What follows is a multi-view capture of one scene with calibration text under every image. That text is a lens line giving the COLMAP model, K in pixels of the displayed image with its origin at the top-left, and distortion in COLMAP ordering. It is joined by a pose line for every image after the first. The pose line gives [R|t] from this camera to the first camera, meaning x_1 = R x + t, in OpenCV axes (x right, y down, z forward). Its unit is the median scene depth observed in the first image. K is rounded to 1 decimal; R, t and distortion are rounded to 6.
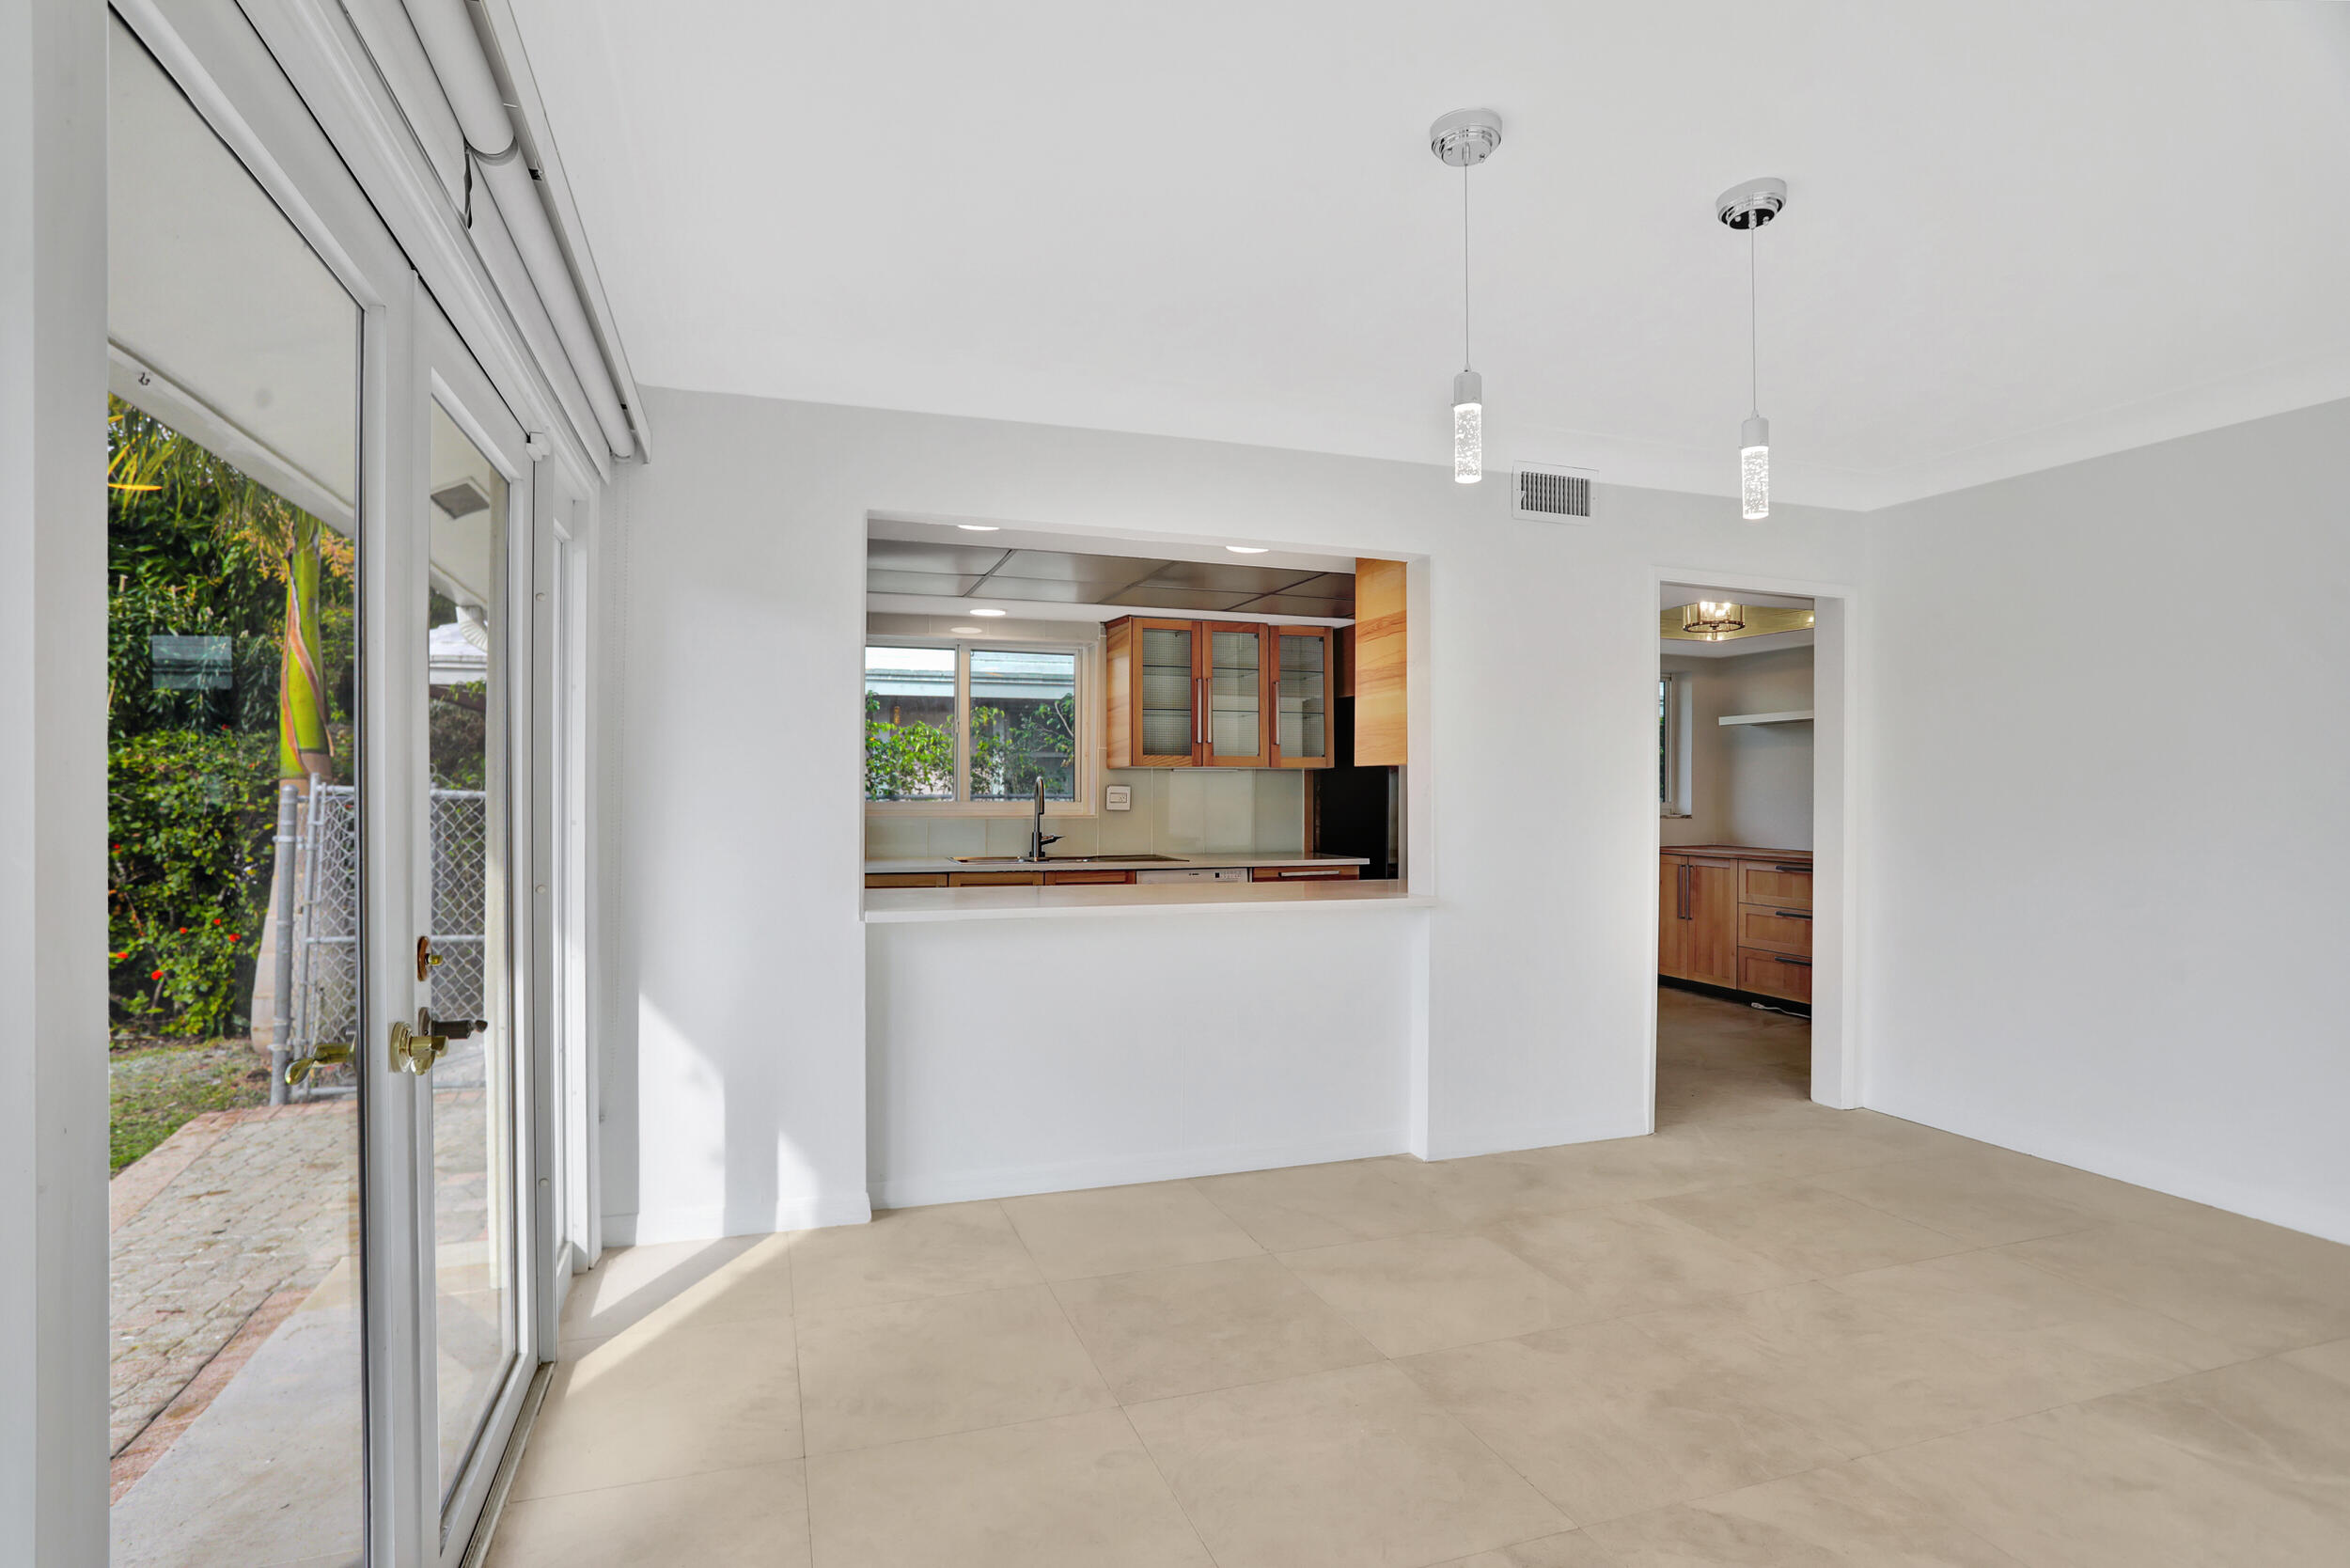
lens RADIAL K [[1135.4, 0, 1174.4], [0, 1135.4, 790.4], [0, 0, 1]] dist [-0.001326, 0.000274]
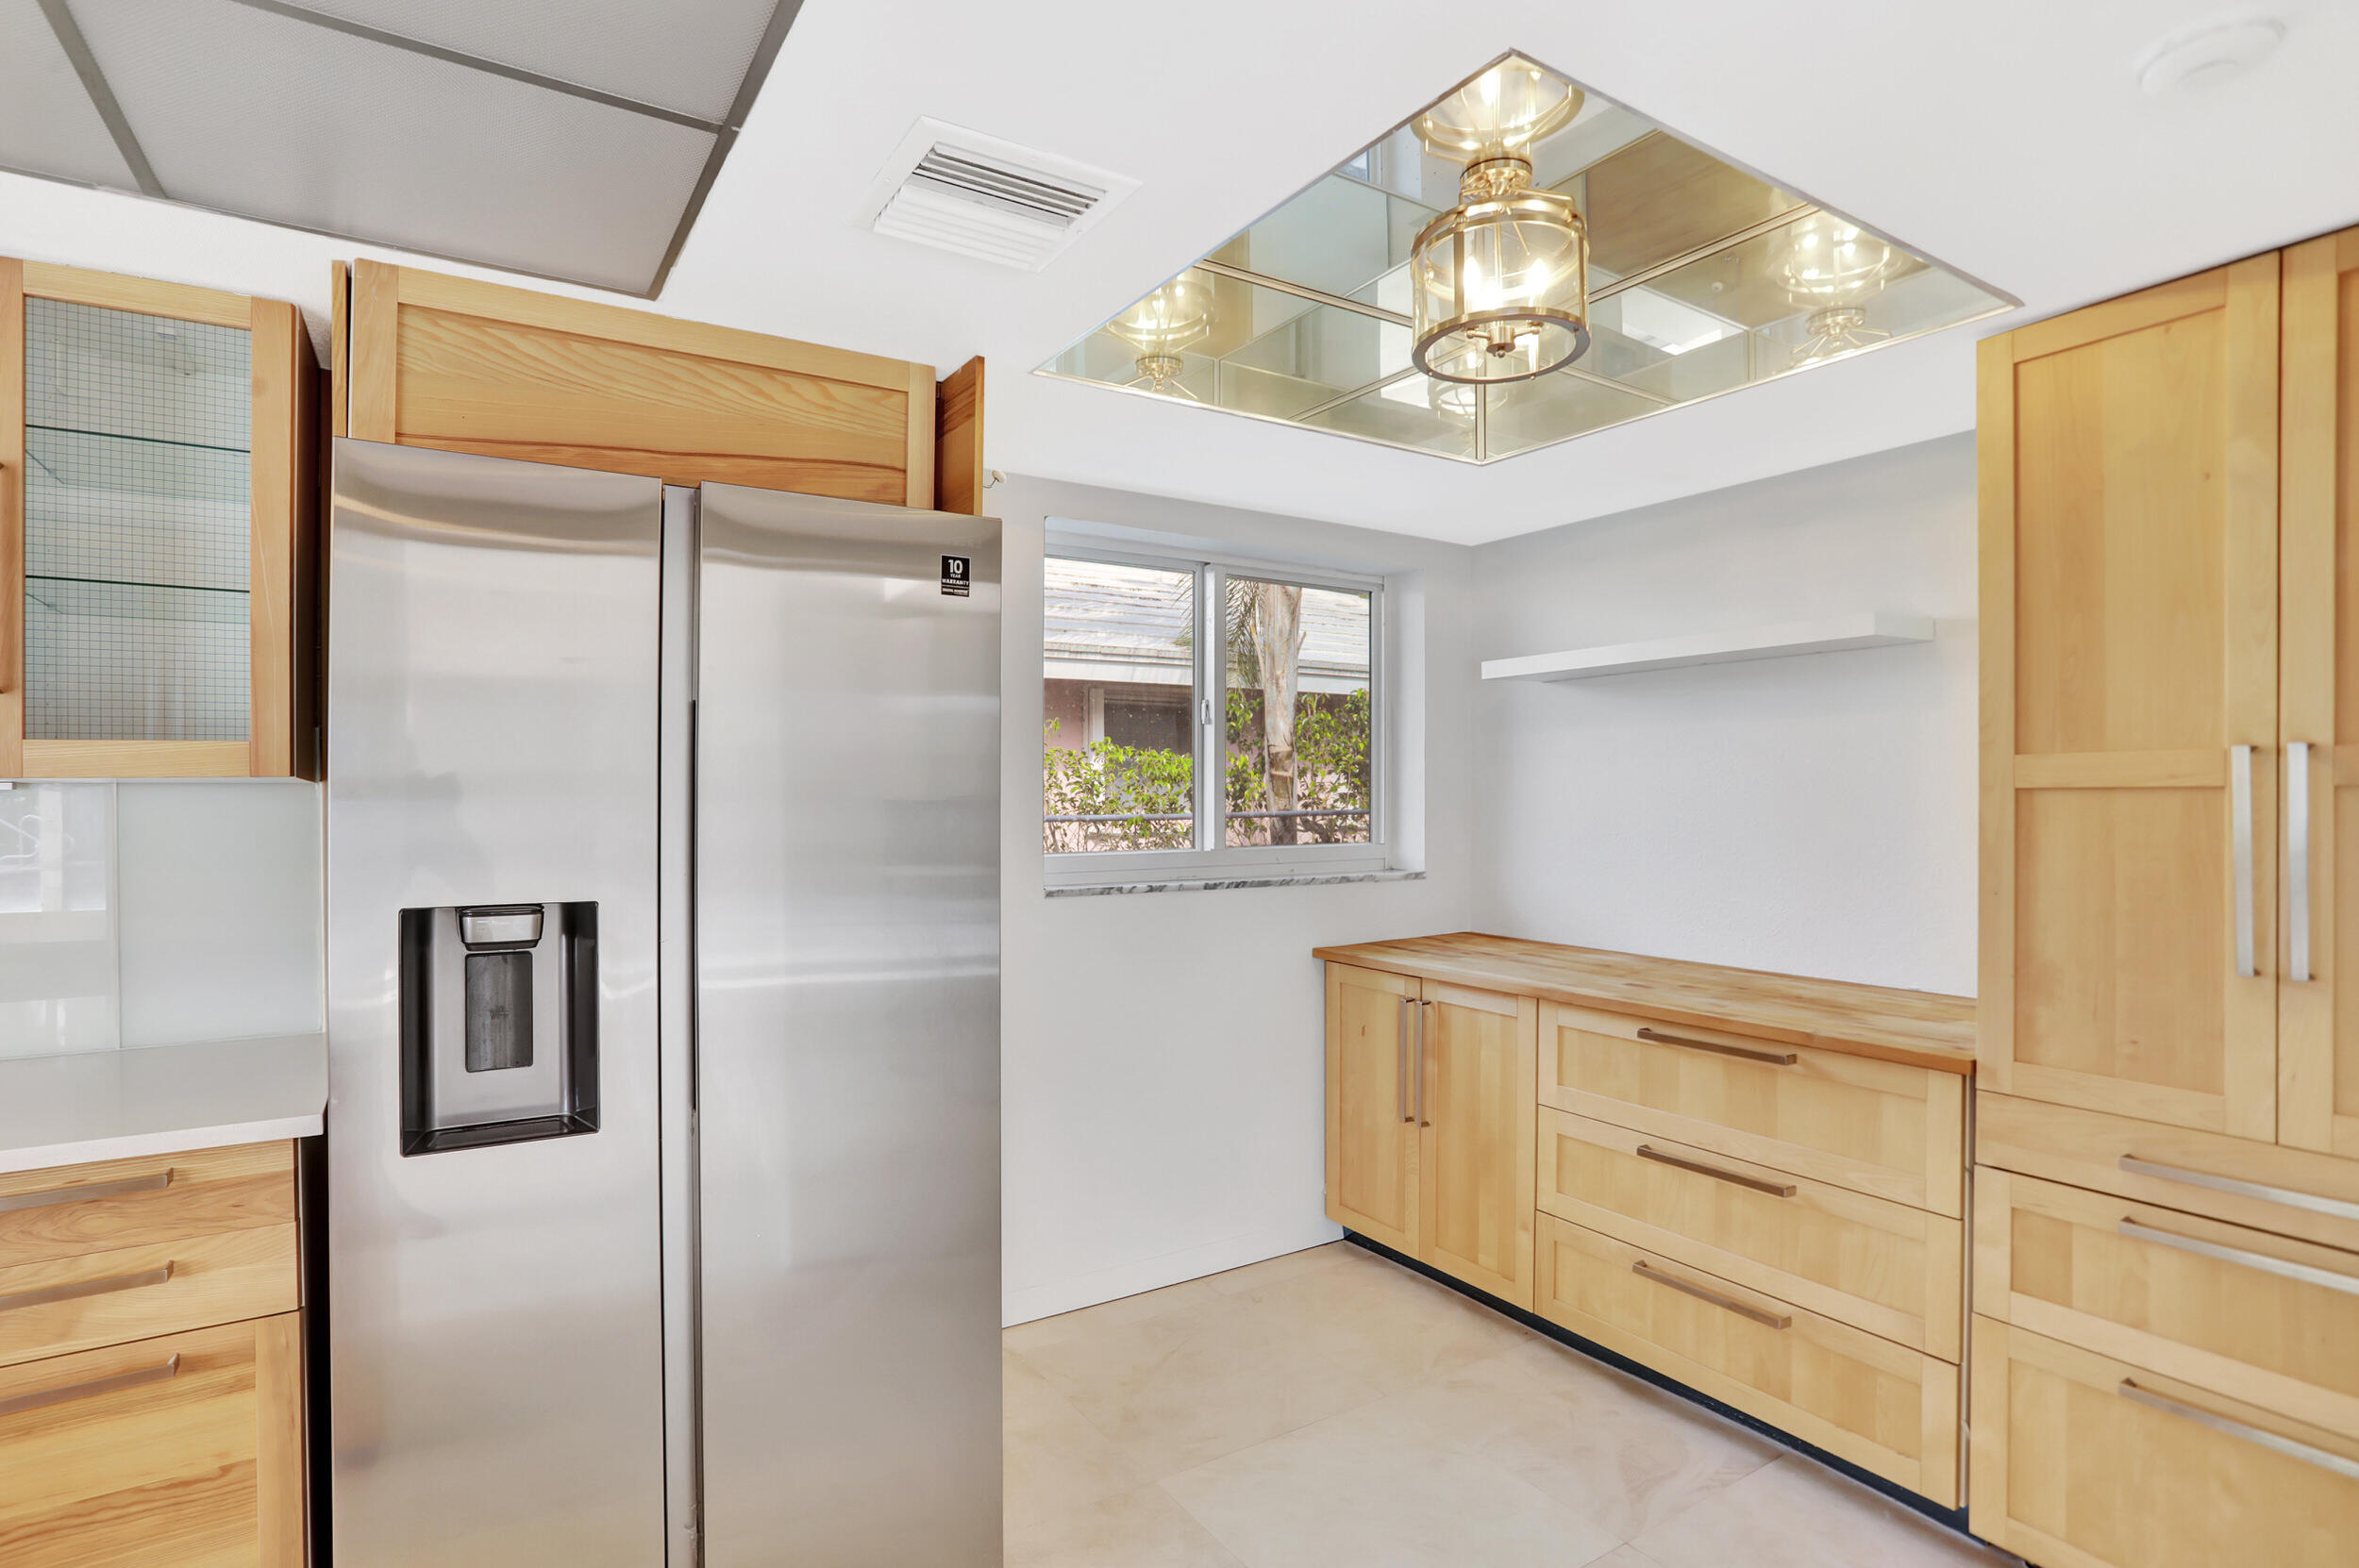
lens RADIAL K [[1143.2, 0, 1127.7], [0, 1143.2, 783.2], [0, 0, 1]] dist [-0.059999, 0.023880]
pose [[0.982972, -0.004608, 0.183699, 0.315405], [0.006198, 0.999948, -0.008082, -0.015550], [-0.183652, 0.009083, 0.982949, 0.710954]]
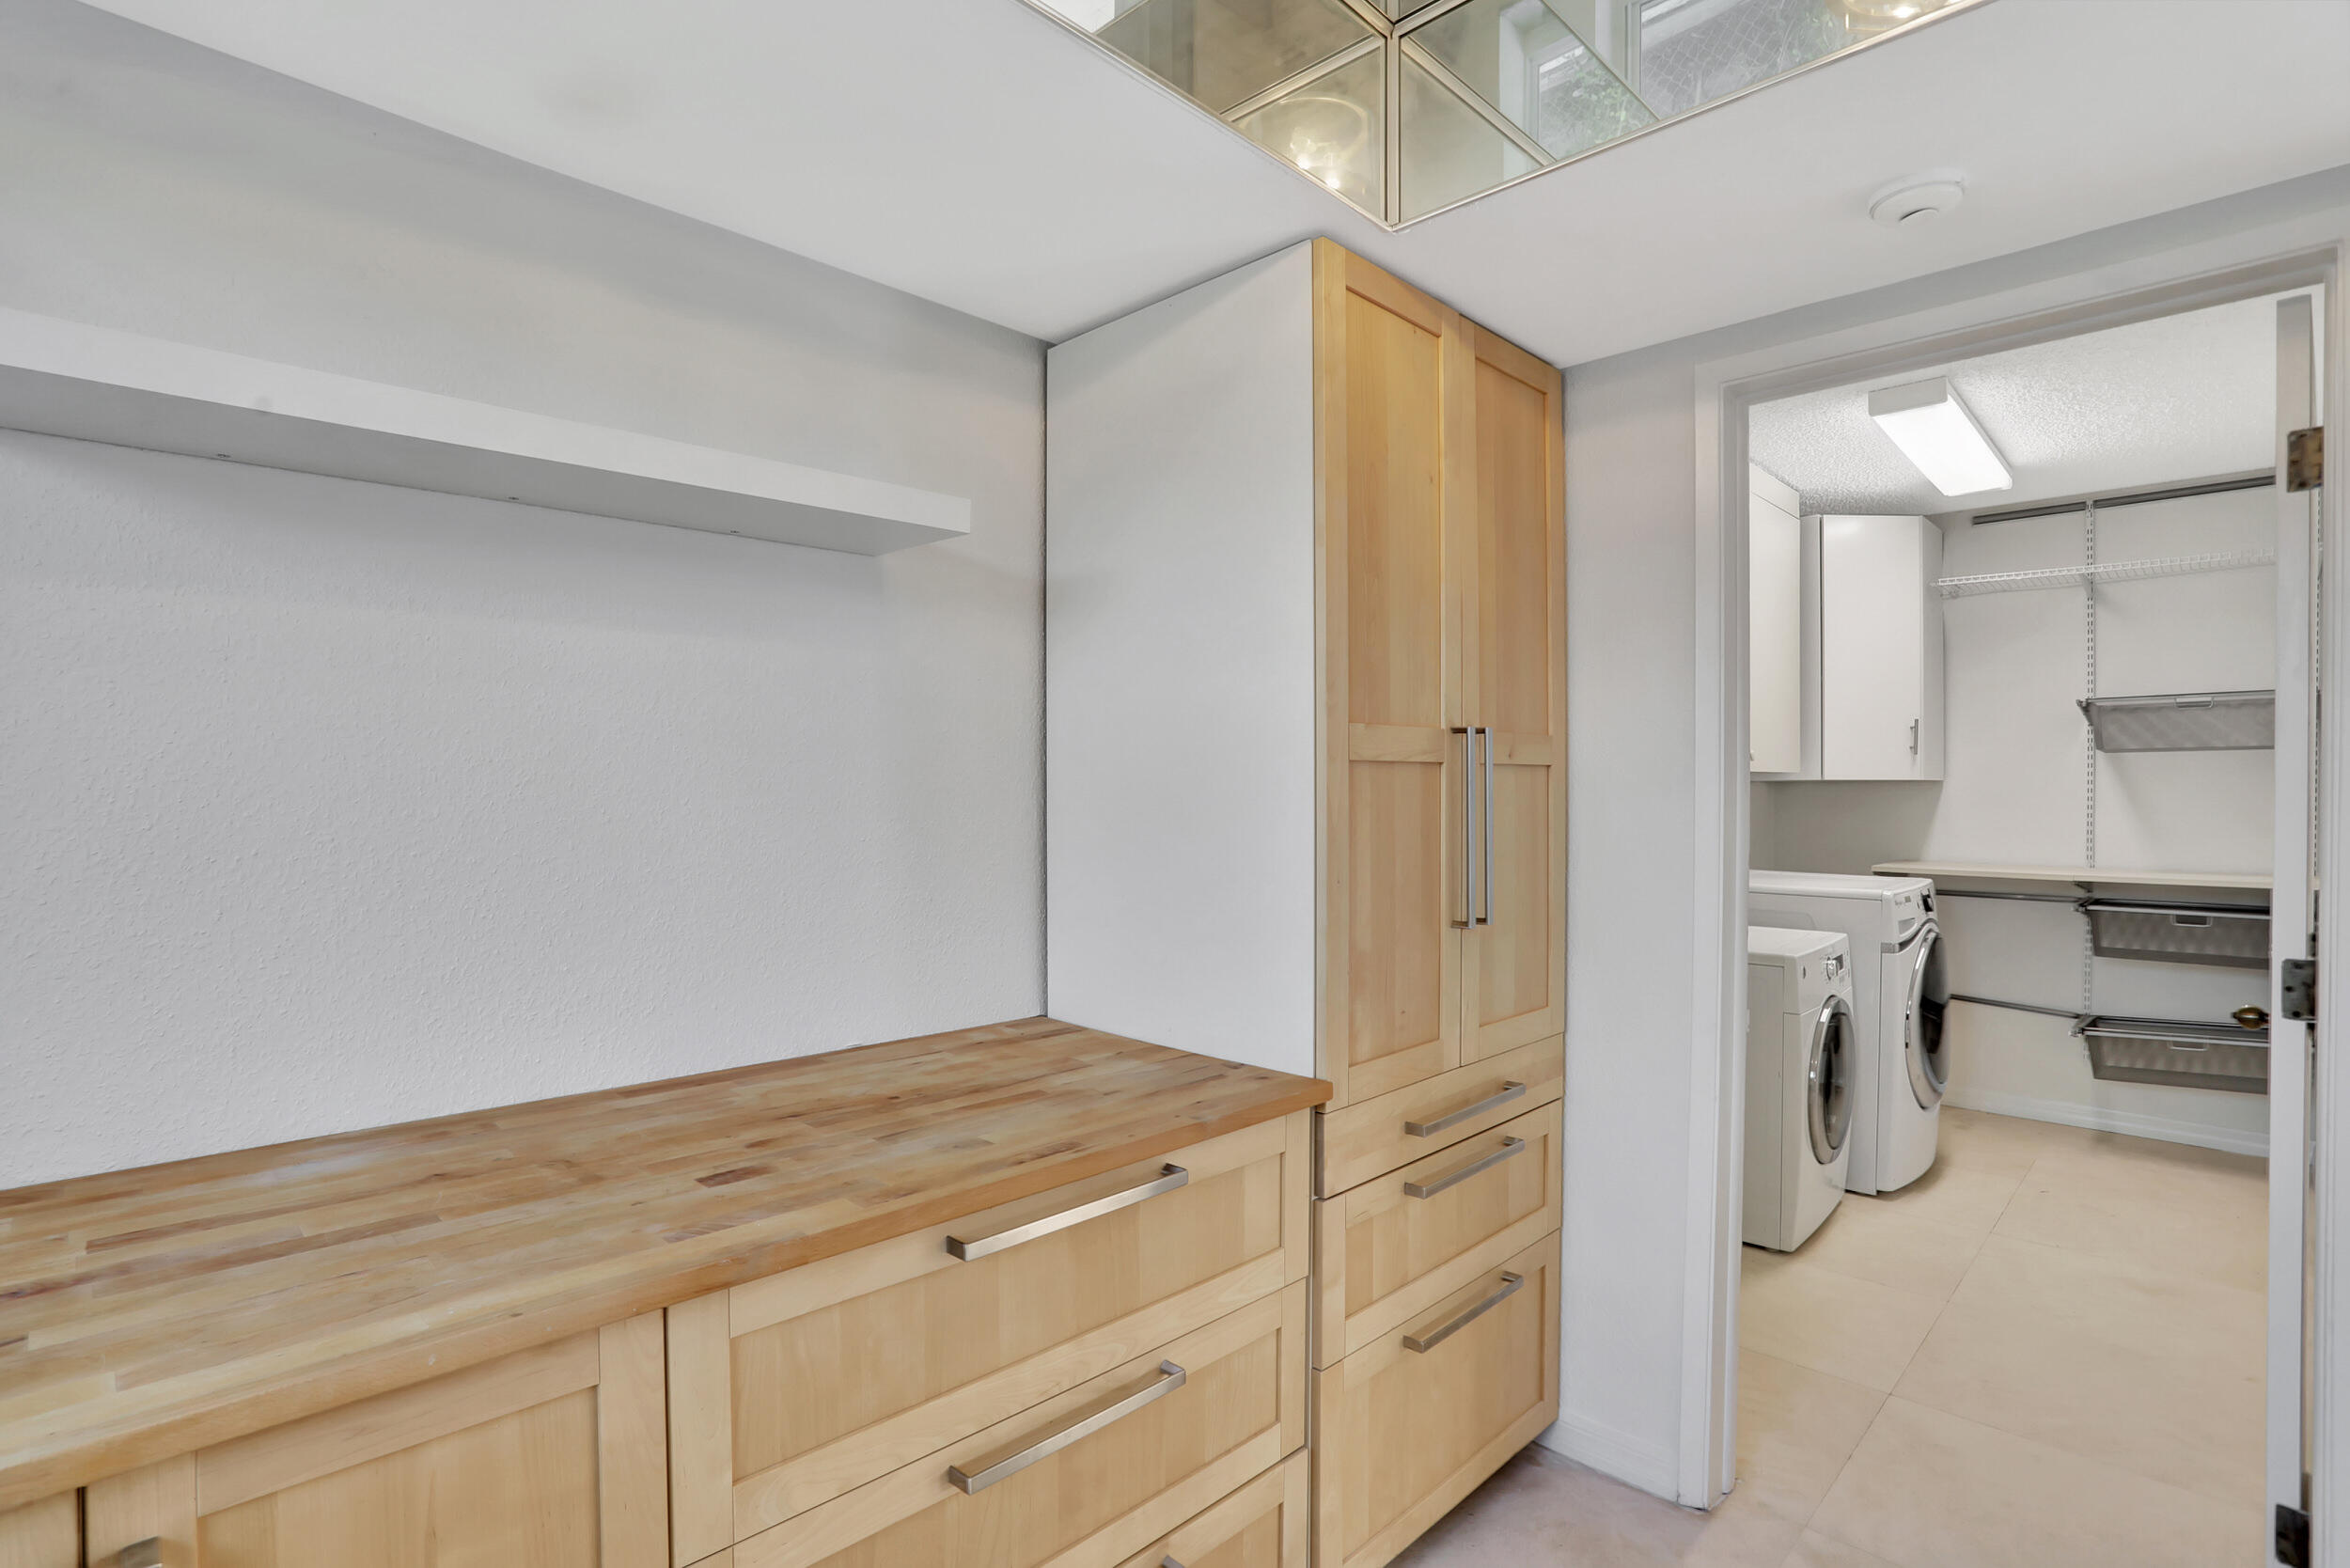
lens RADIAL K [[1139.0, 0, 1123.4], [0, 1139.0, 783.2], [0, 0, 1]] dist [-0.059999, 0.023880]
pose [[-0.401722, -0.006134, 0.915741, 0.382171], [-0.002908, 0.999981, 0.005422, -0.010760], [-0.915757, -0.000484, -0.401732, 1.146908]]
